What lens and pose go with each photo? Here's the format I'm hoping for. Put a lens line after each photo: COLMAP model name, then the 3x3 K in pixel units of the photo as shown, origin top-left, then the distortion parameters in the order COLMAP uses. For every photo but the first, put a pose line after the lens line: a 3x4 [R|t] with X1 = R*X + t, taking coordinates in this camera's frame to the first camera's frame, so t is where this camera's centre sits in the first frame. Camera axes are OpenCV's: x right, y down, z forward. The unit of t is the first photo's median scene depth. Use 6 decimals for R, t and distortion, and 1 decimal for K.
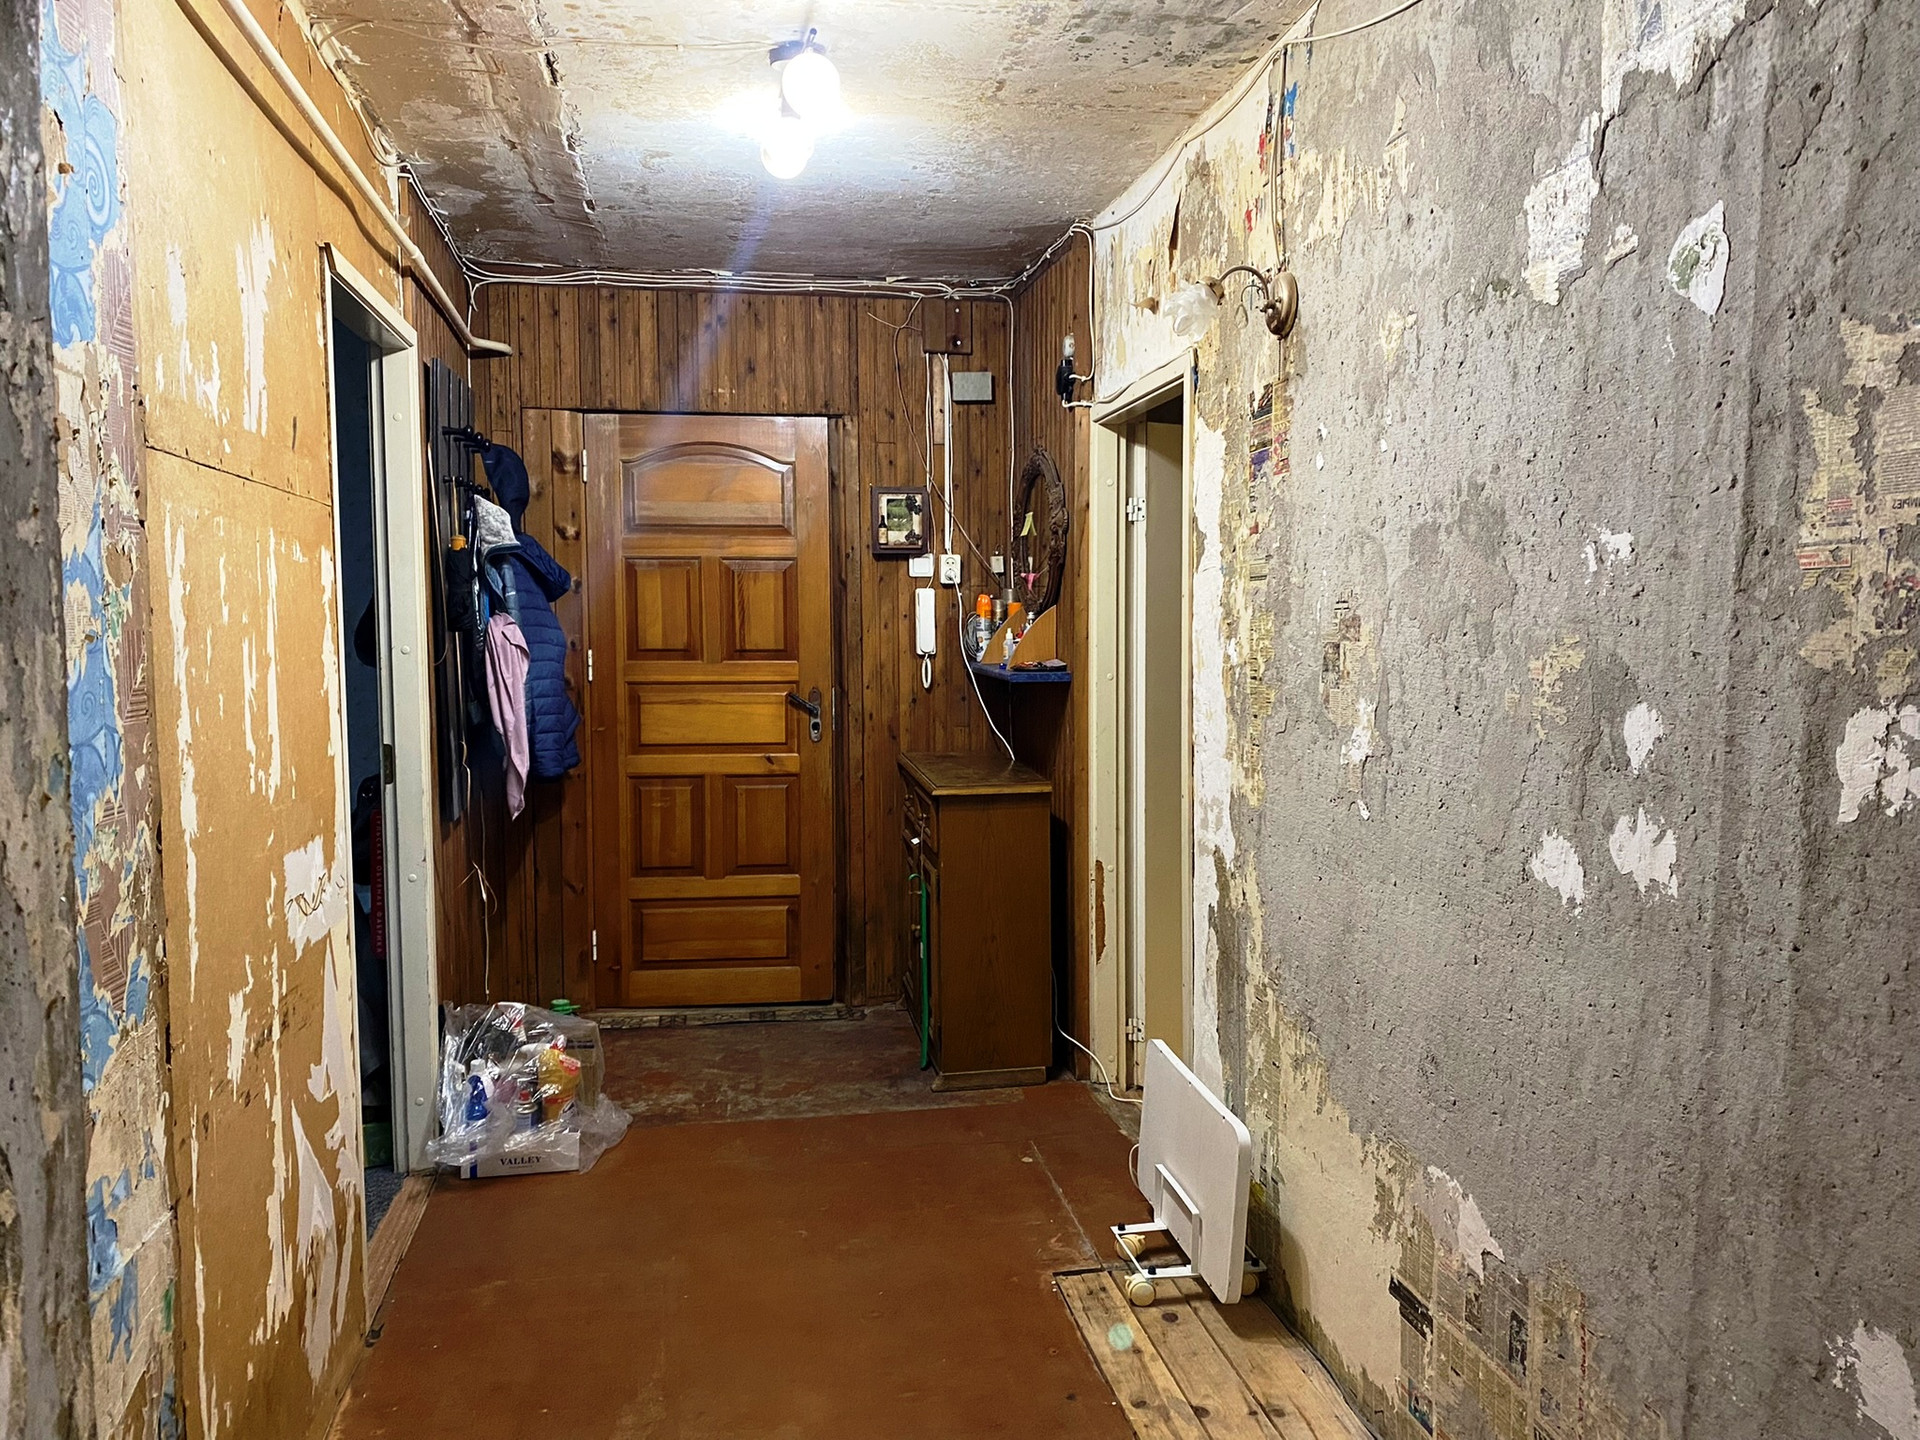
lens RADIAL K [[1451.3, 0, 975.6], [0, 1451.3, 711.3], [0, 0, 1]] dist [0.046564, -0.064275]
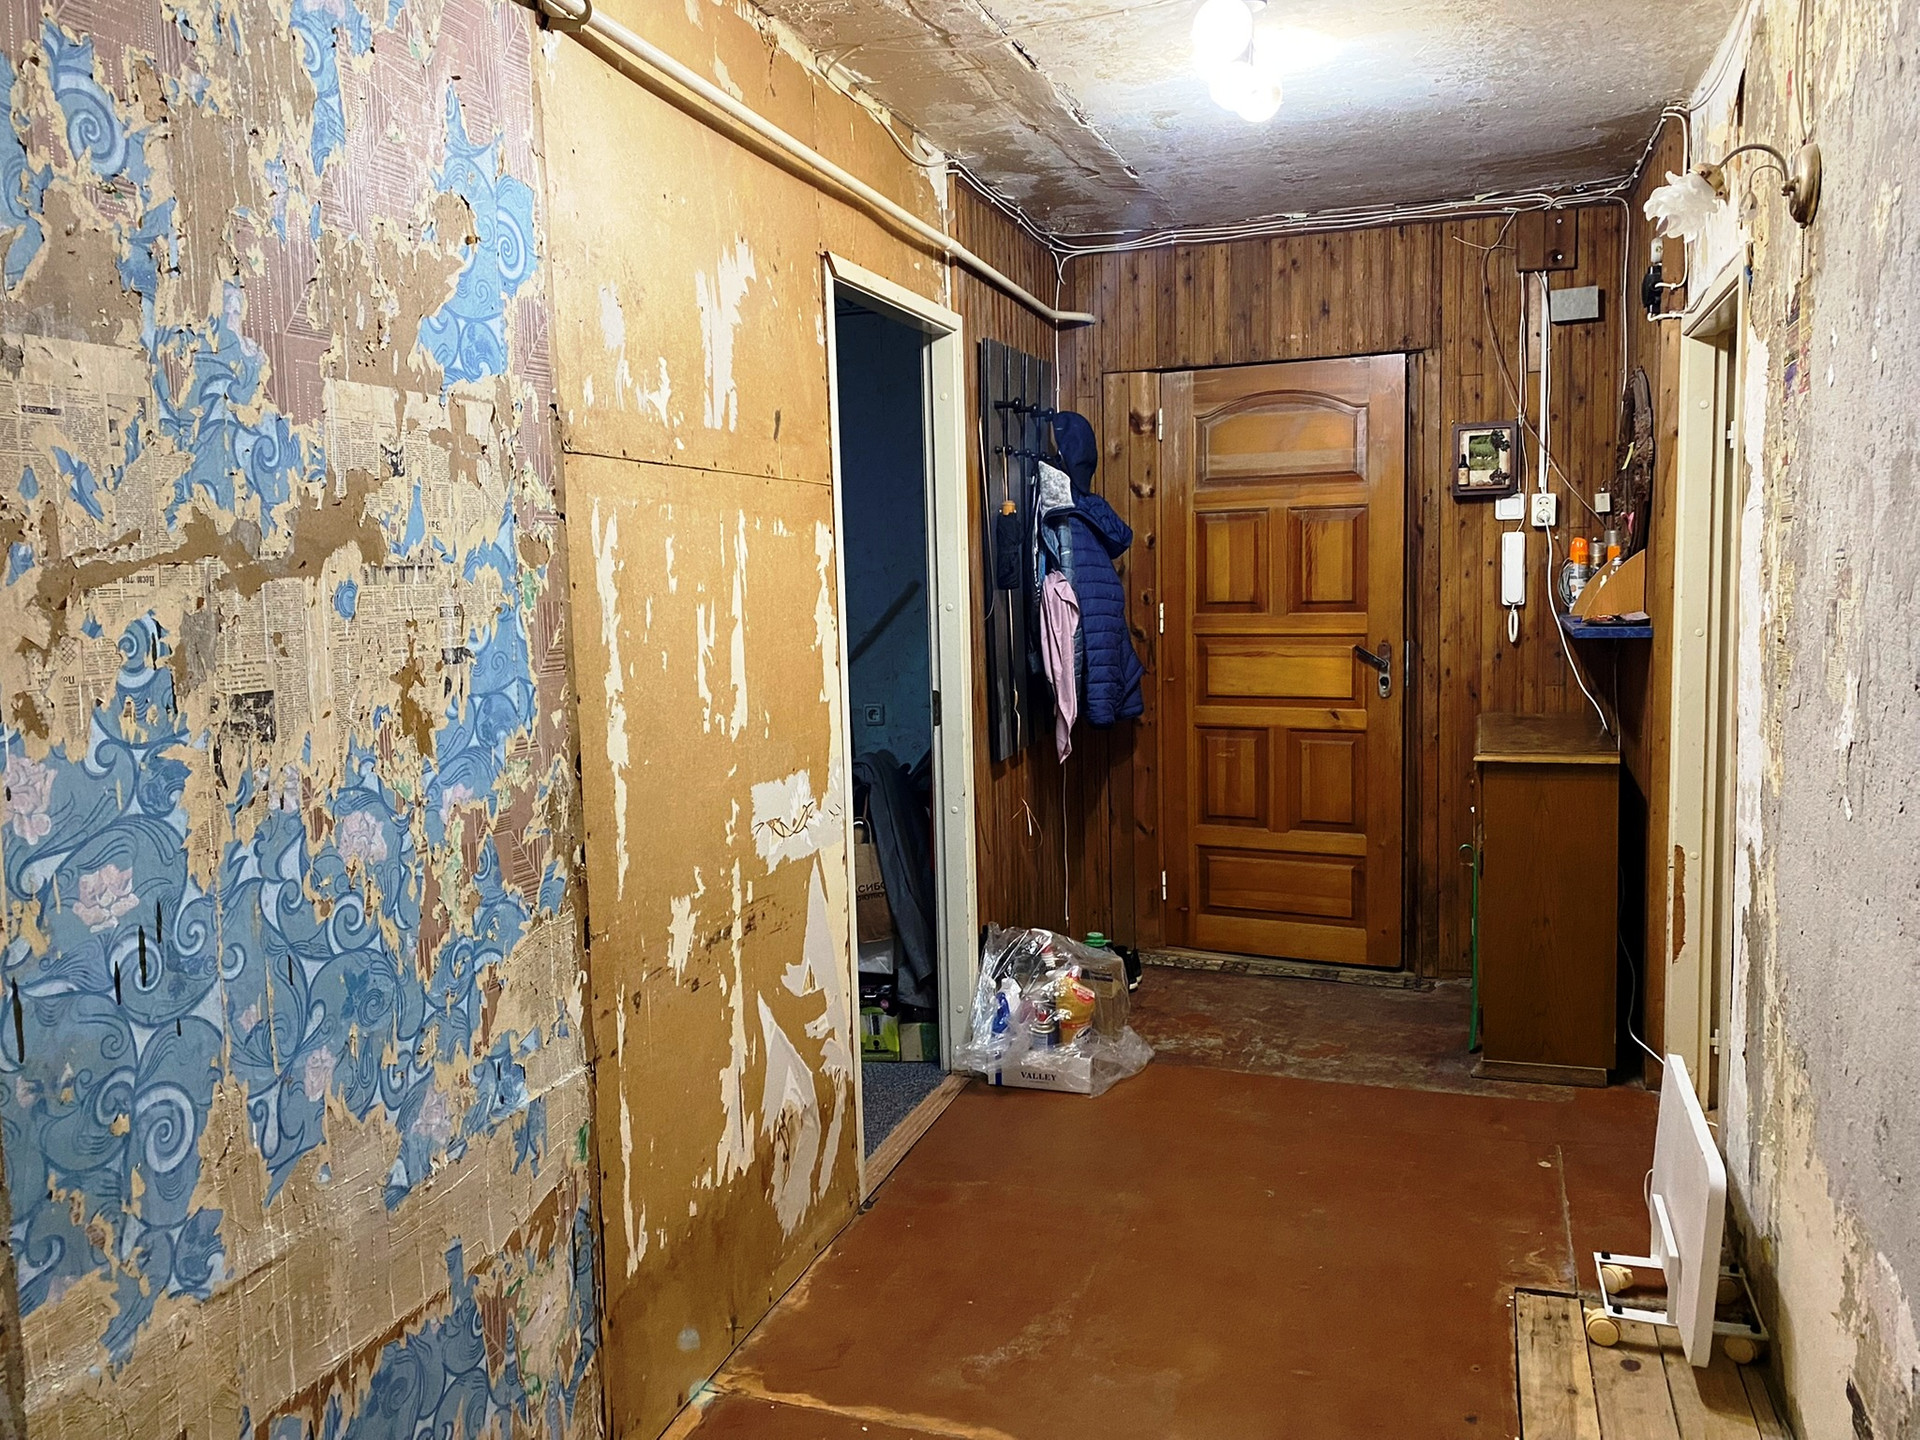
lens RADIAL K [[1451.3, 0, 968.3], [0, 1451.3, 712.3], [0, 0, 1]] dist [0.046564, -0.064275]
pose [[0.874293, 0.033767, -0.484223, 0.183252], [-0.014621, 0.998957, 0.043262, -0.010781], [0.485178, -0.030744, 0.873875, 0.042829]]
